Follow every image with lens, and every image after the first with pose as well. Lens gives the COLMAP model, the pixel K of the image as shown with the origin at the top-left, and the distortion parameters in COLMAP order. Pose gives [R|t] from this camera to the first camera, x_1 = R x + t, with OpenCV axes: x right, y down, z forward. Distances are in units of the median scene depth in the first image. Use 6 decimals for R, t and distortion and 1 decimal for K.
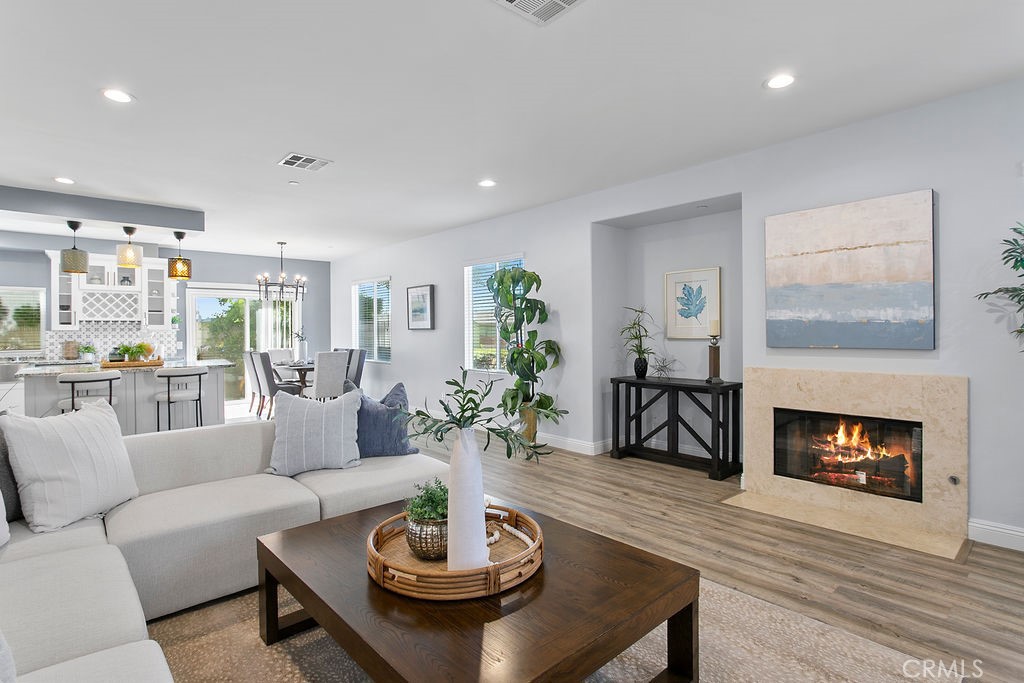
lens RADIAL K [[513.4, 0, 509.4], [0, 513.4, 328.1], [0, 0, 1]] dist [-0.004617, 0.000092]
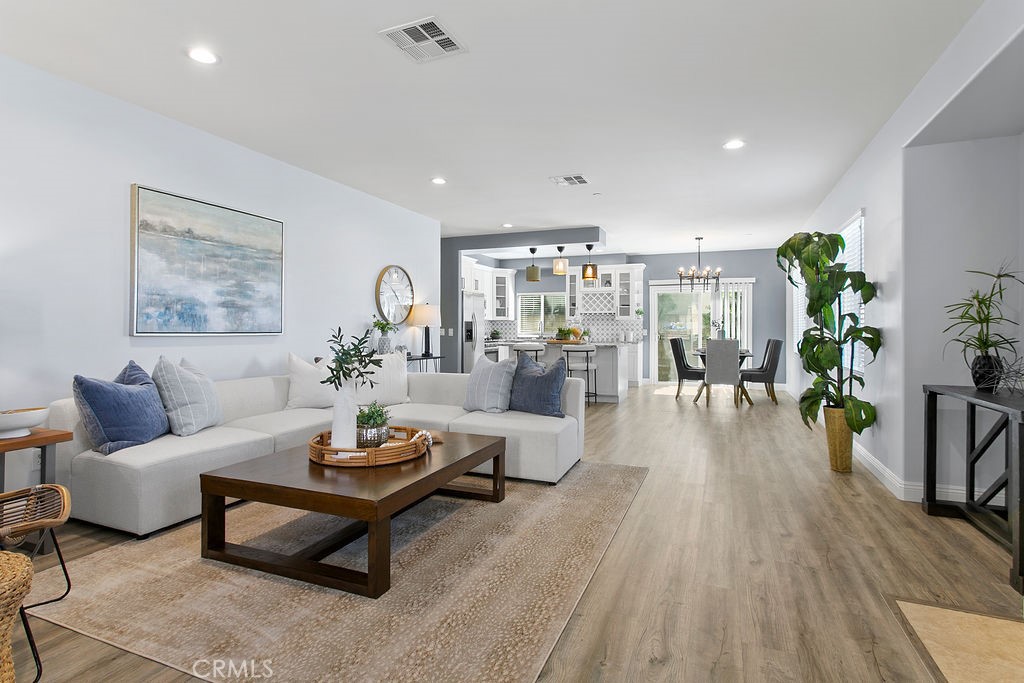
lens RADIAL K [[513.4, 0, 509.4], [0, 513.4, 328.1], [0, 0, 1]] dist [-0.004617, 0.000092]
pose [[0.435169, 0.007684, -0.900316, 0.482557], [-0.001869, 0.999969, 0.007631, 0.020768], [0.900347, -0.001638, 0.435170, 0.236344]]
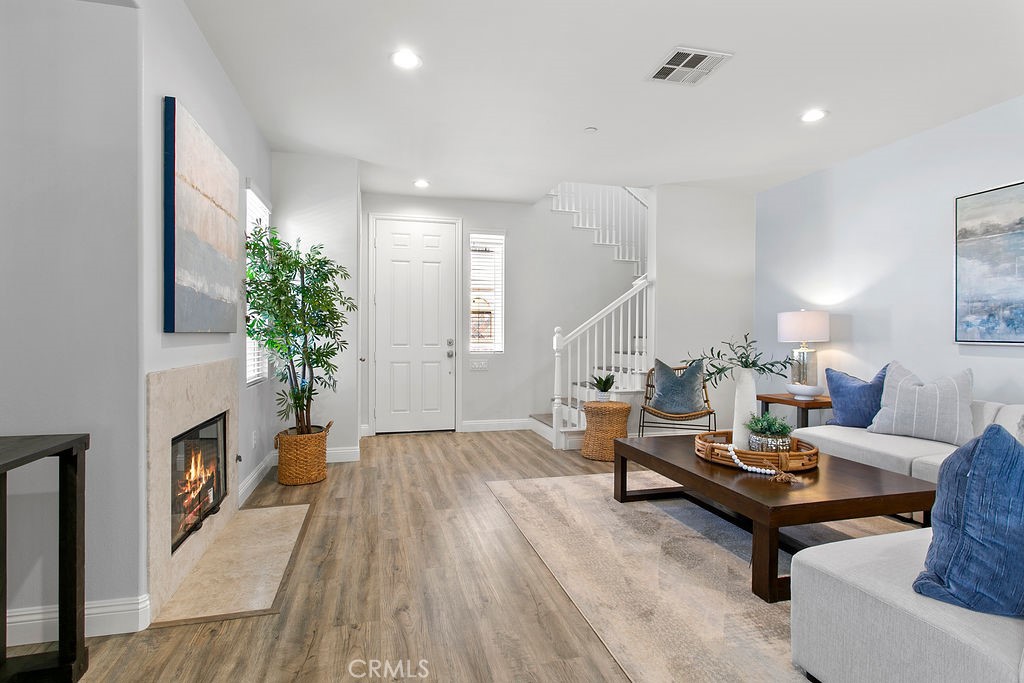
lens RADIAL K [[509.6, 0, 500.0], [0, 509.6, 340.8], [0, 0, 1]] dist [-0.000631, 0.000325]
pose [[-0.882089, -0.003581, 0.471070, -0.046811], [-0.001119, 0.999984, 0.005506, 0.028568], [-0.471082, 0.004329, -0.882079, 0.897409]]
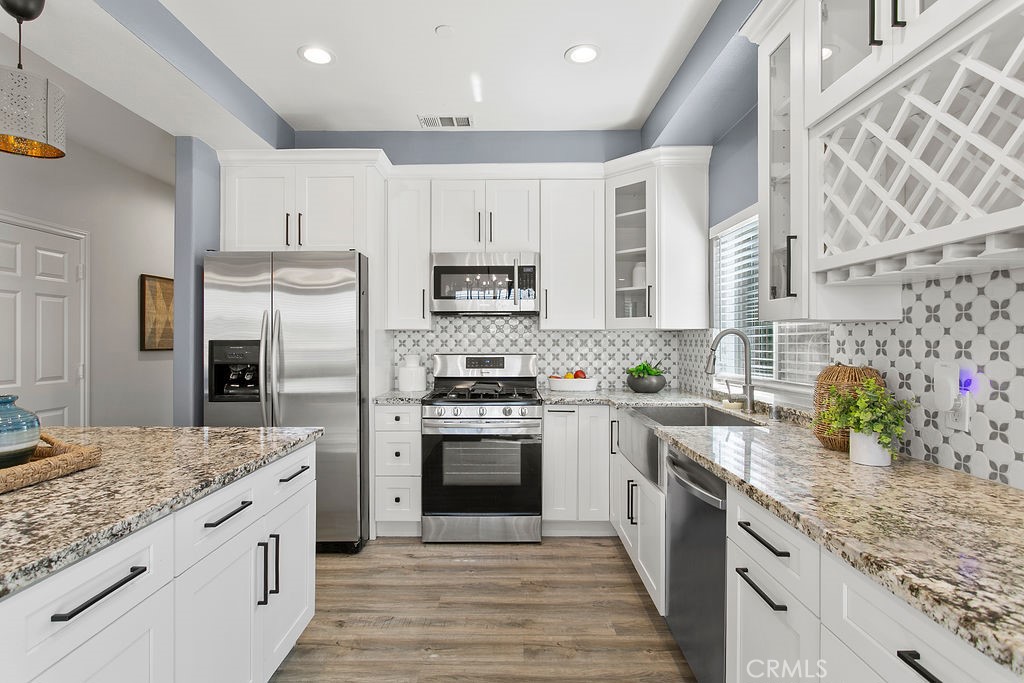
lens RADIAL K [[509.6, 0, 500.0], [0, 509.6, 340.8], [0, 0, 1]] dist [-0.000631, 0.000325]
pose [[-0.683260, 0.007990, -0.730131, -0.748537], [0.007514, 0.999964, 0.003911, 0.015134], [0.730136, -0.002814, -0.683296, 1.328355]]
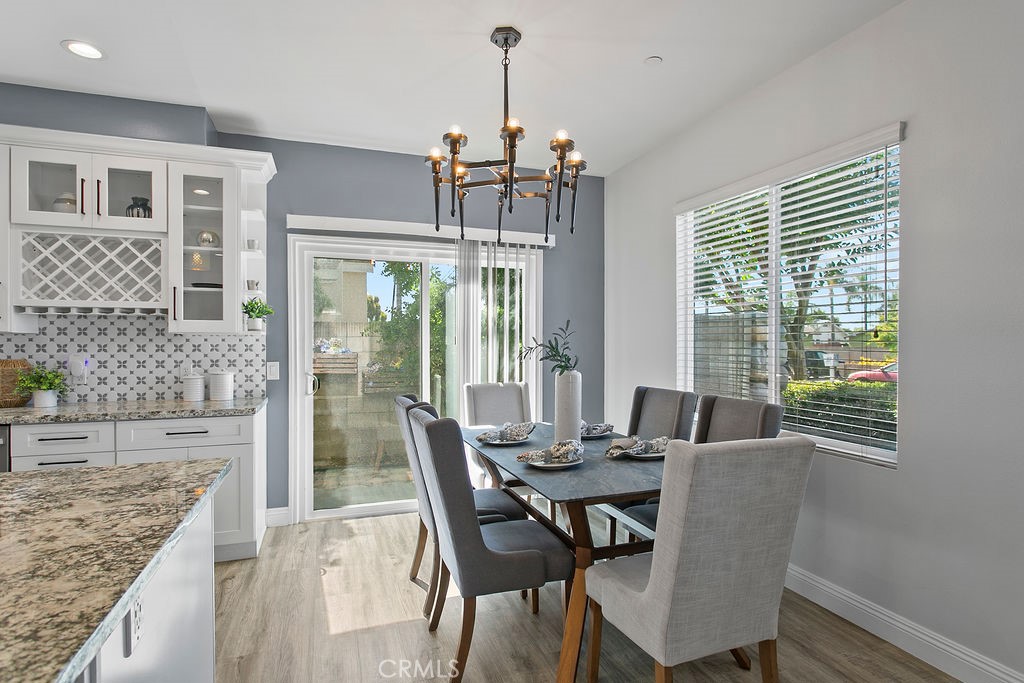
lens RADIAL K [[509.6, 0, 500.0], [0, 509.6, 340.8], [0, 0, 1]] dist [-0.000631, 0.000325]
pose [[0.917196, 0.009254, -0.398330, -0.453109], [-0.006783, 0.999948, 0.007612, 0.006976], [0.398379, -0.004280, 0.917211, 1.008504]]
